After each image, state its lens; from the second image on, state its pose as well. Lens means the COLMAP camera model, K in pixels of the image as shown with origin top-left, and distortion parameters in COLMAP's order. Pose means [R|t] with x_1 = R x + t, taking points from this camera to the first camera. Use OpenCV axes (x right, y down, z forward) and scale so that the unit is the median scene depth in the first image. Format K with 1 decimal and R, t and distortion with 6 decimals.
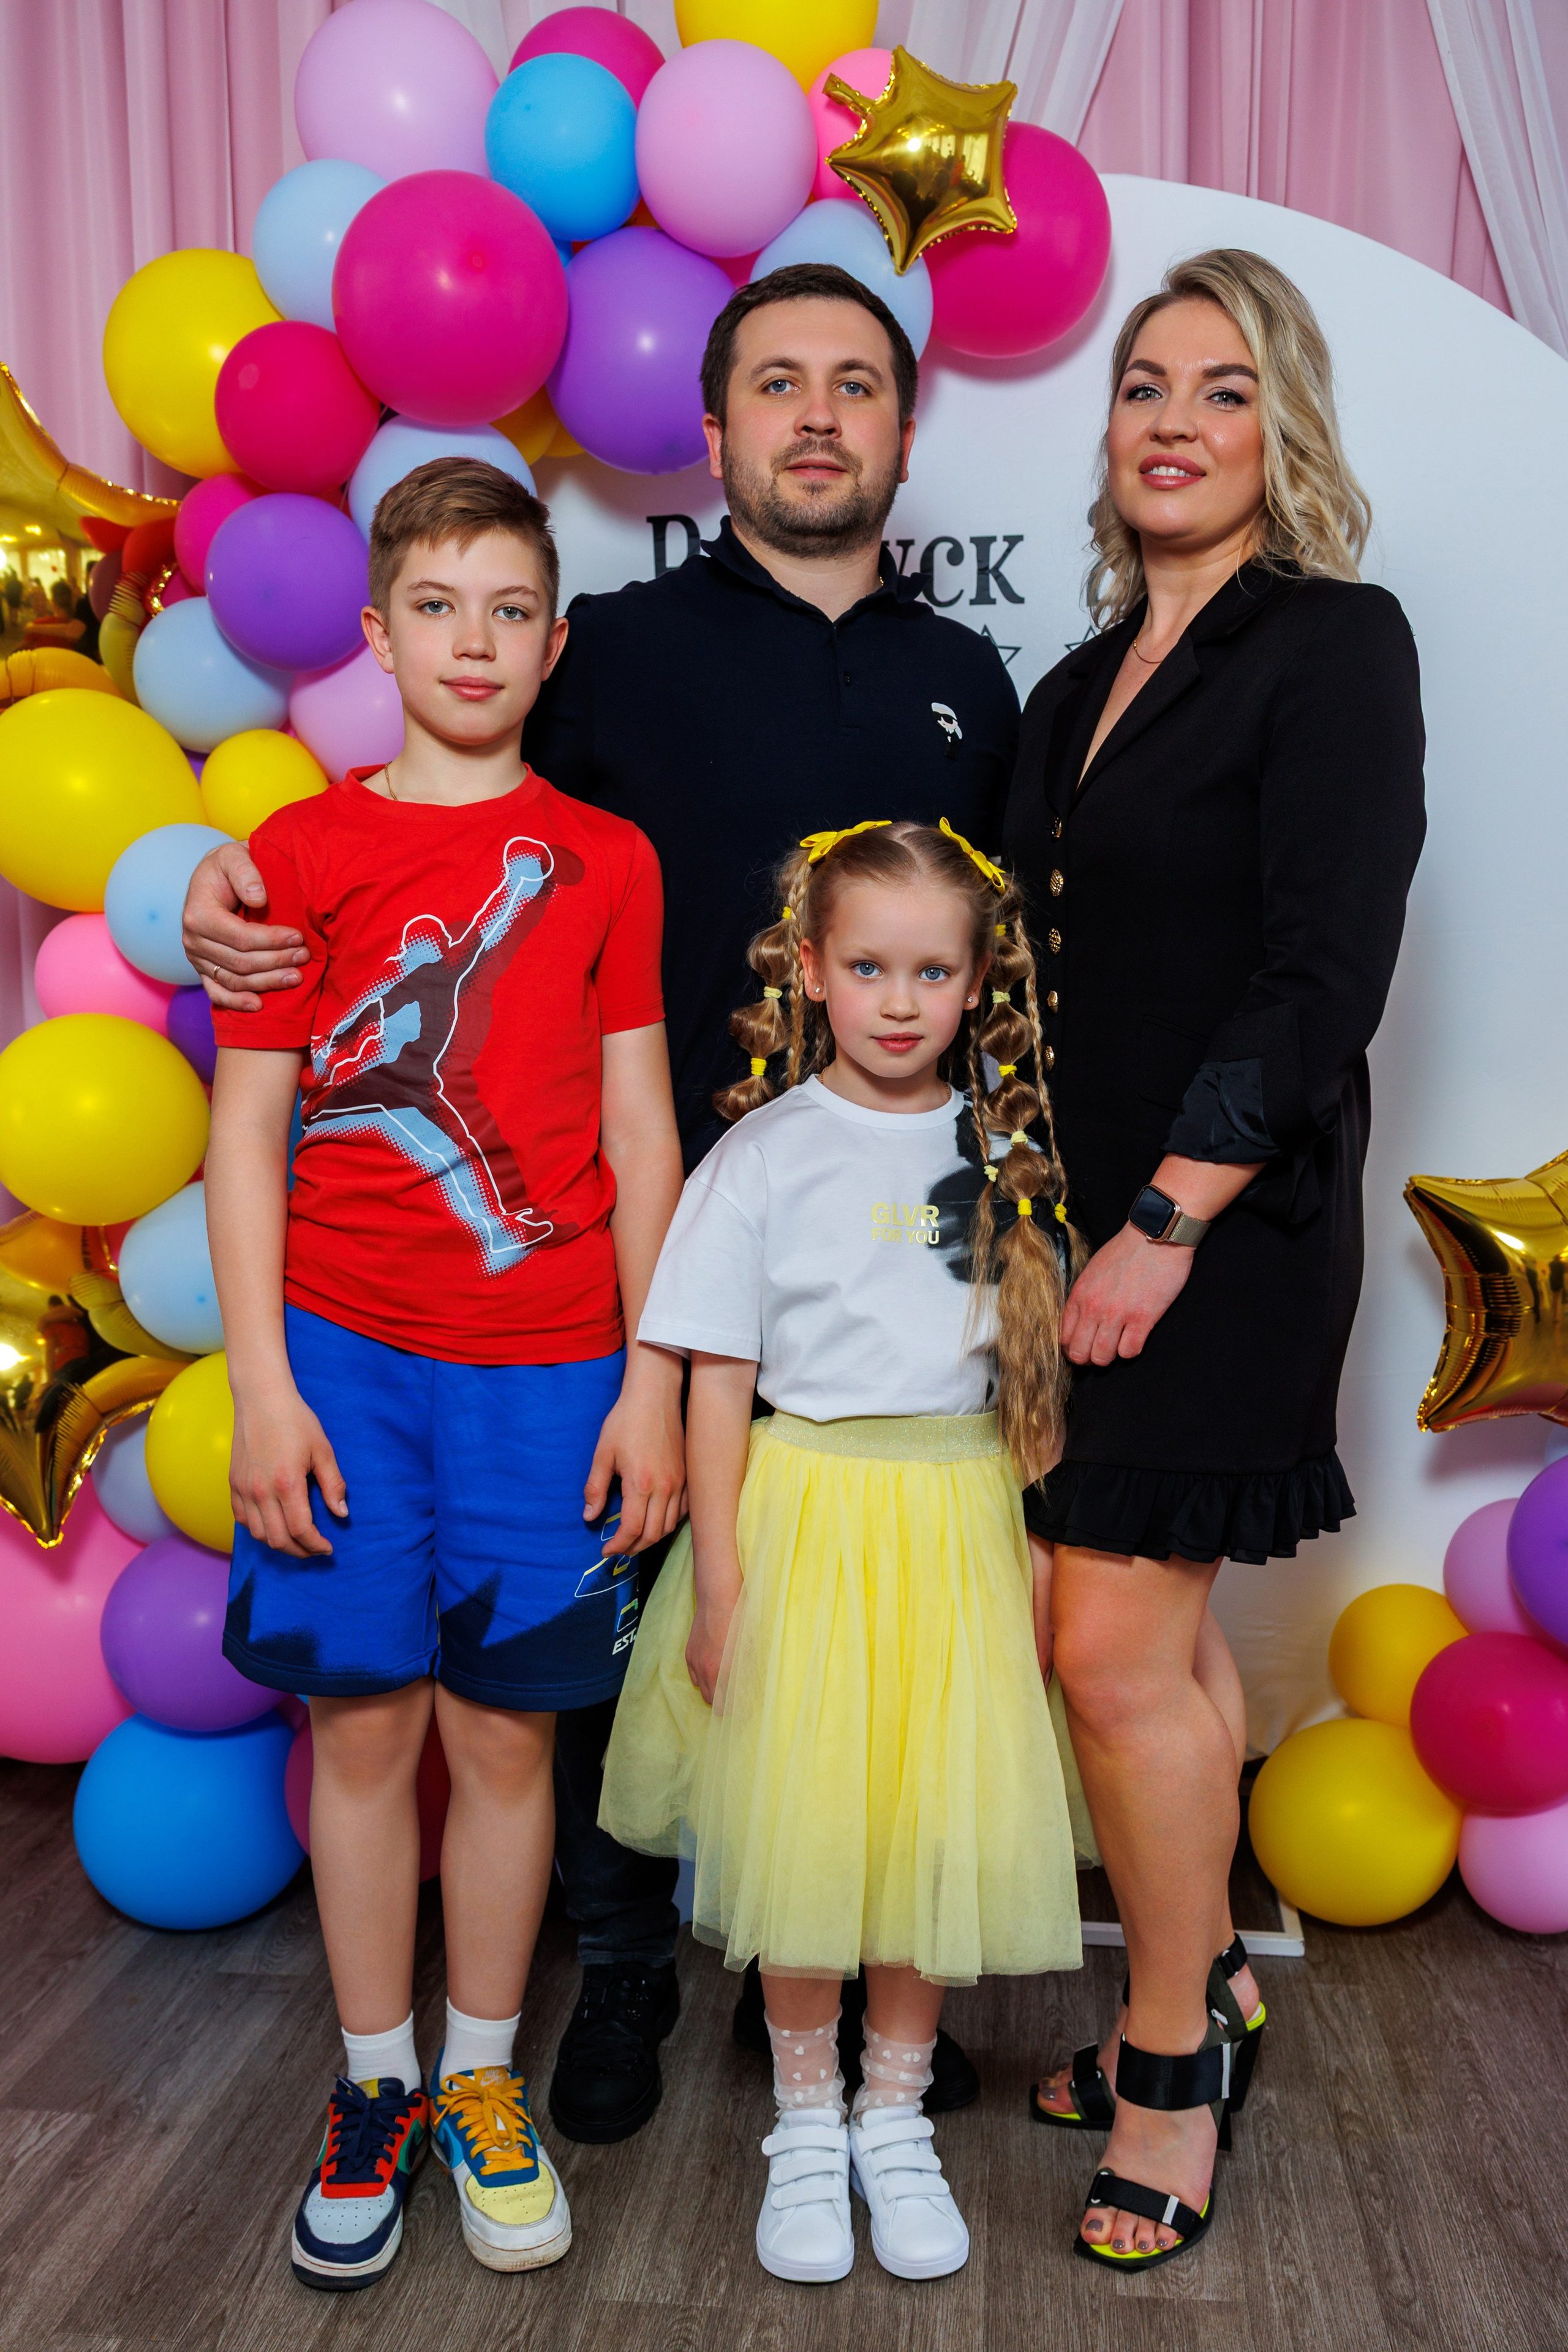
lens RADIAL K [[2105.8, 0, 775.9], [0, 2105.8, 1288.0], [0, 0, 1]] dist [-0.014783, 0.016085]
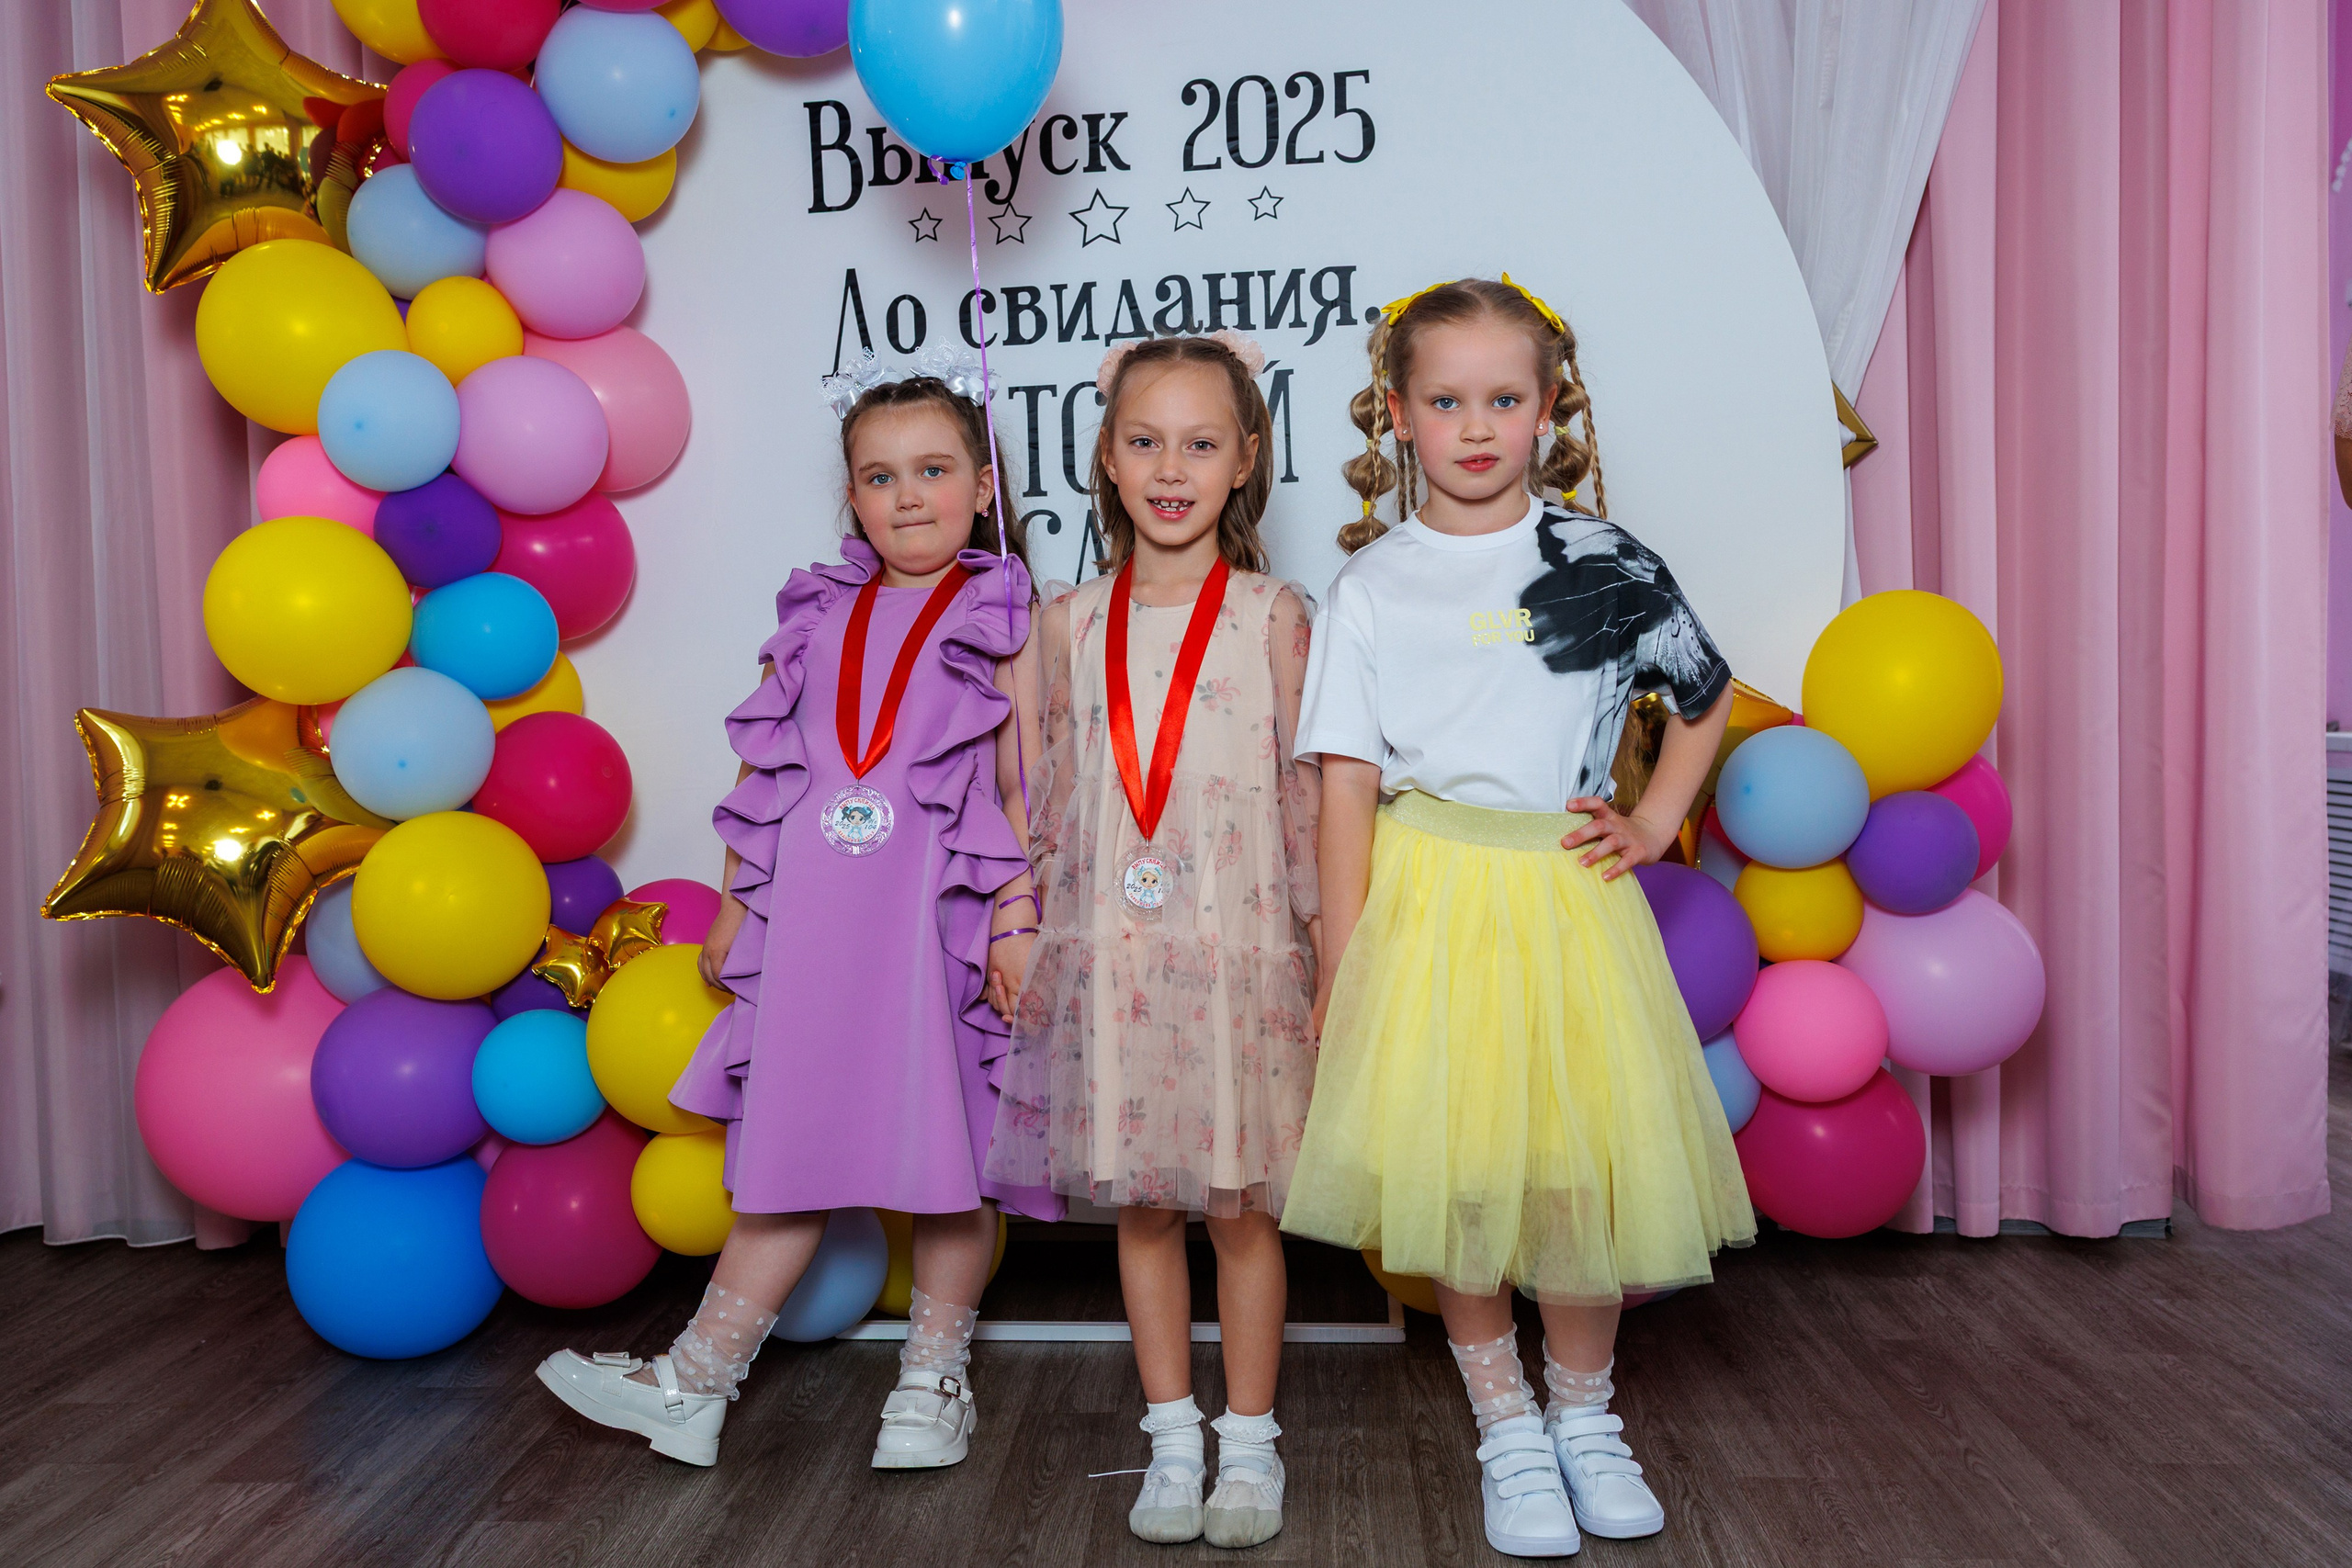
lens RADIAL K [[2105.6, 0, 1127.7], [0, 2105.6, 796.1], [0, 0, 1]] dist [-0.014783, 0.016085]
pose [[0.998879, -0.021127, 0.042364, 0.070296], [0.024734, 0.995946, -0.086492, 0.136429], [-0.040365, 0.087442, 0.995351, -0.140720]]
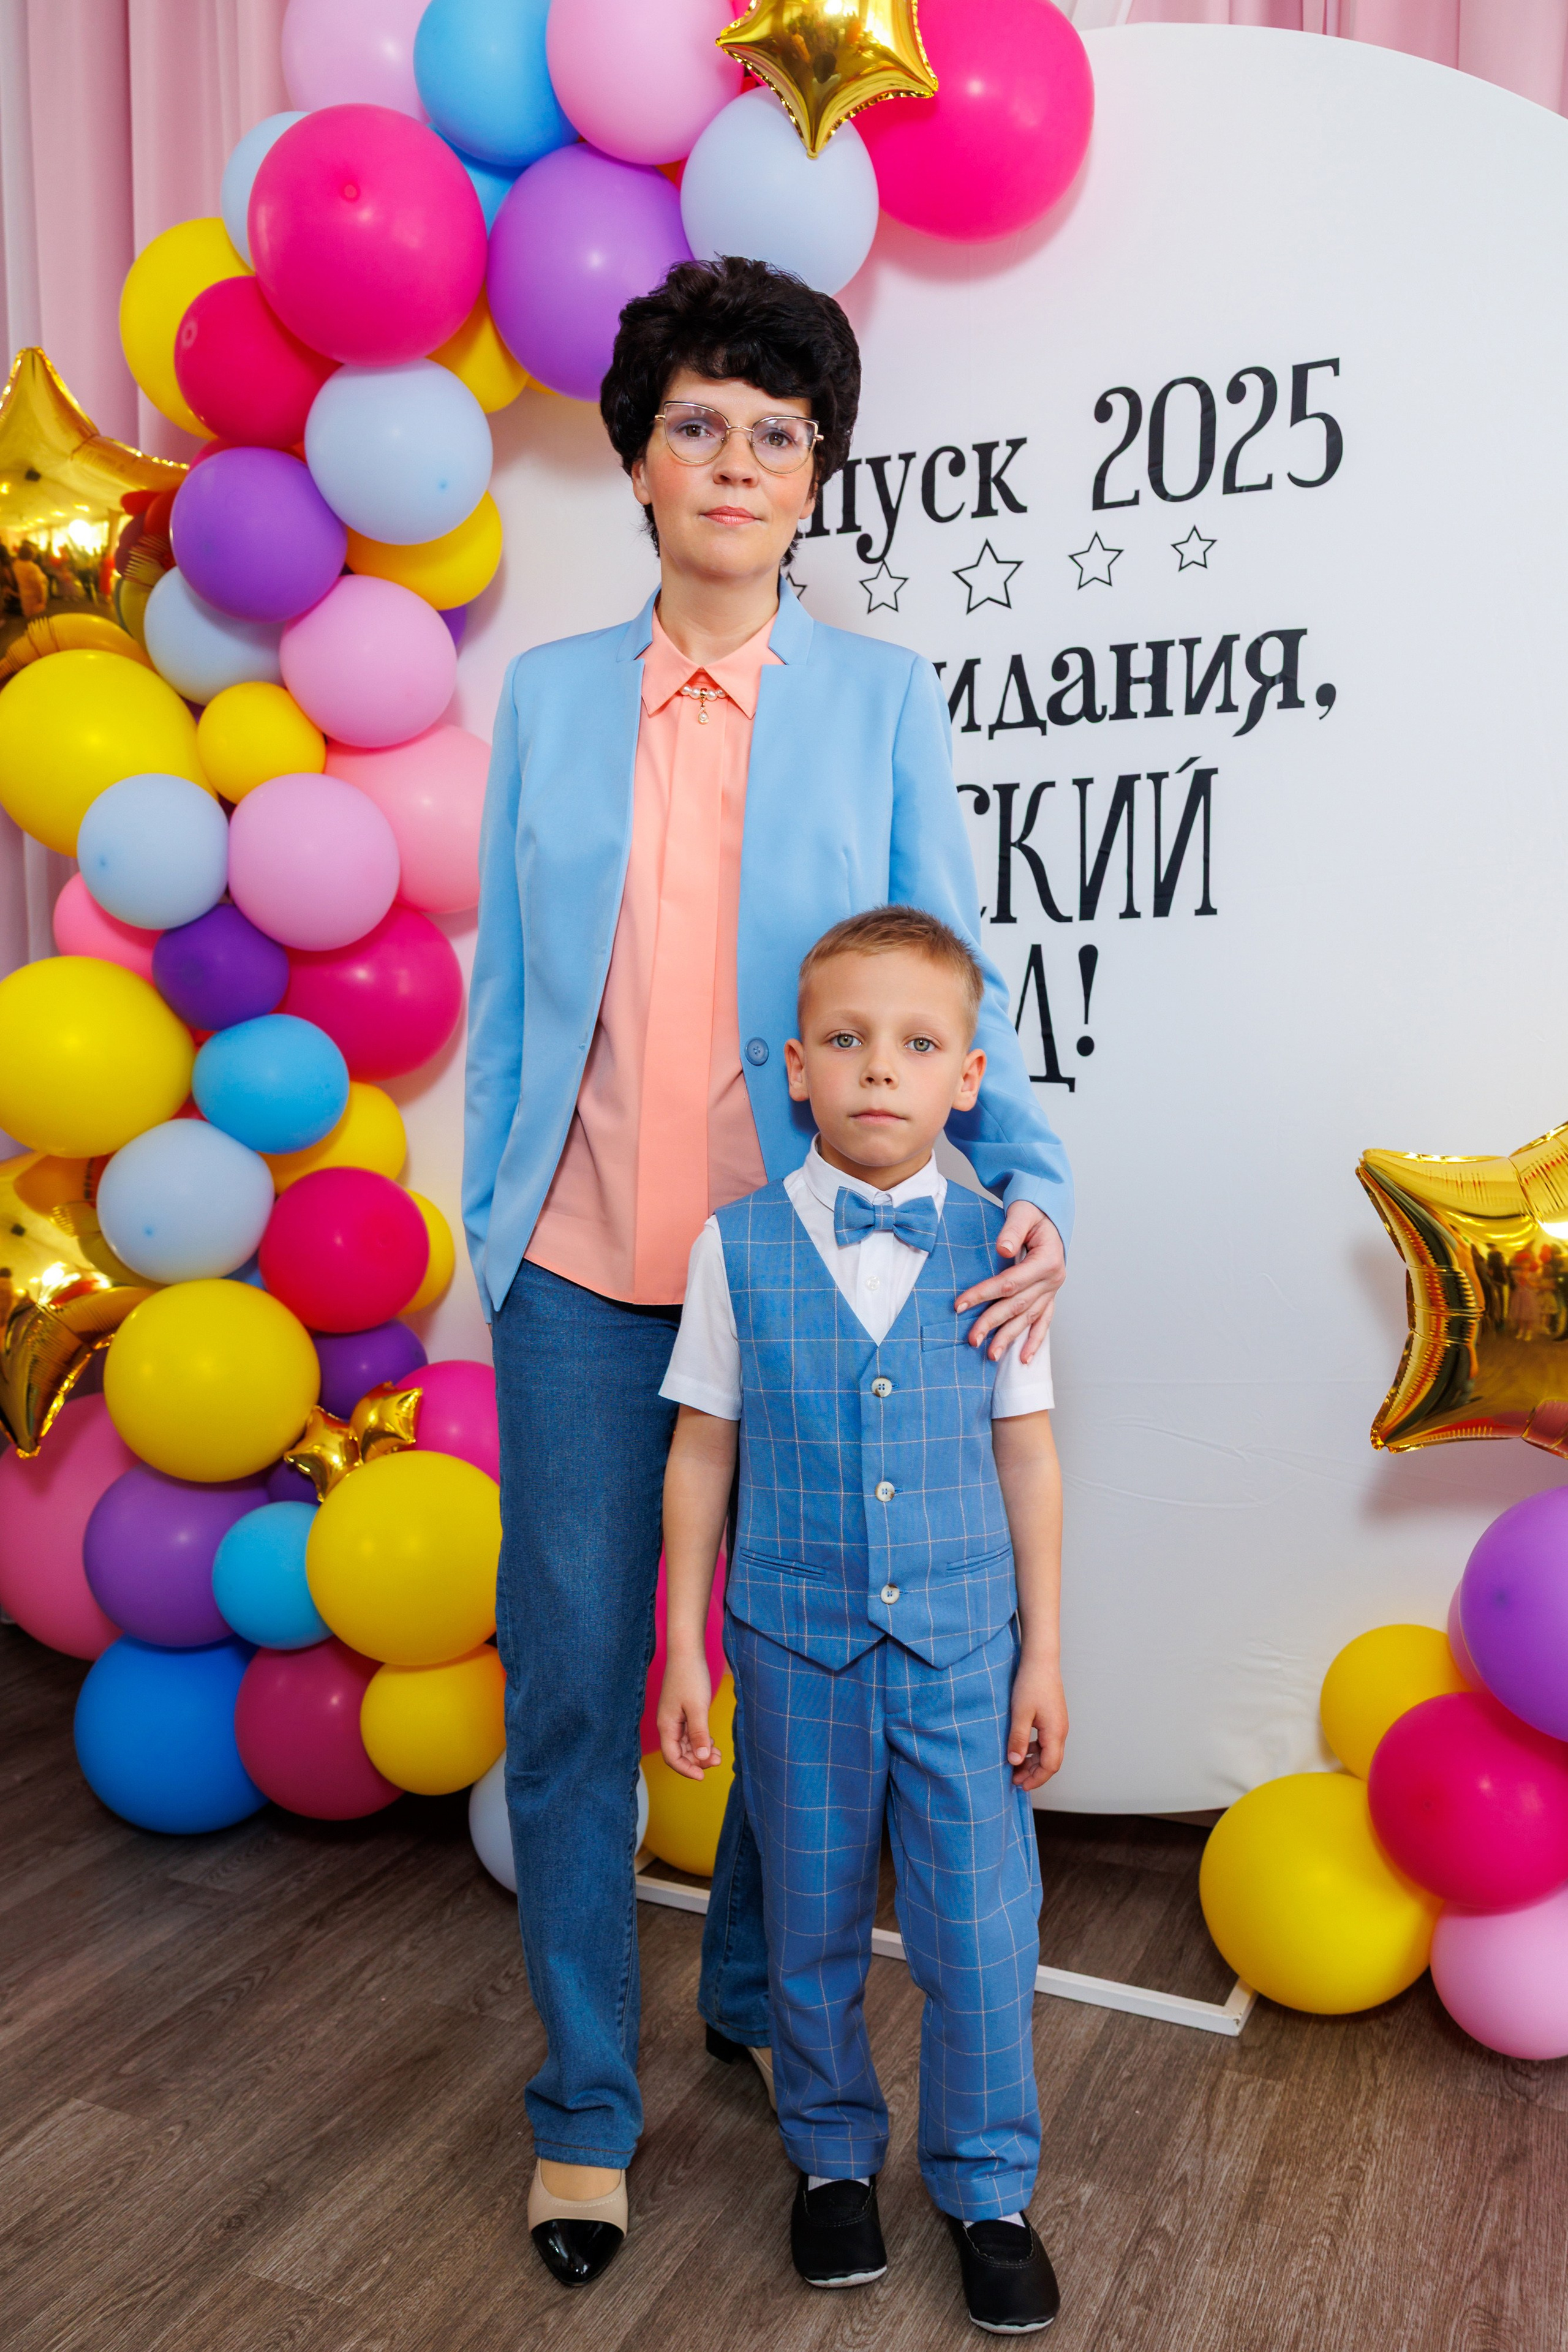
lens RADIAL K [[2012.4, 0, 742.2], [0, 2012.4, 1255.6], [0, 0, 1]] dist [-0.016076, 0.019756]
pose [[0.949857, 0.047304, -0.309087, 0.331697], [-0.046462, 0.998869, 0.010091, -0.006923], [0.309214, 0.004776, 0.950980, 0.154431]]
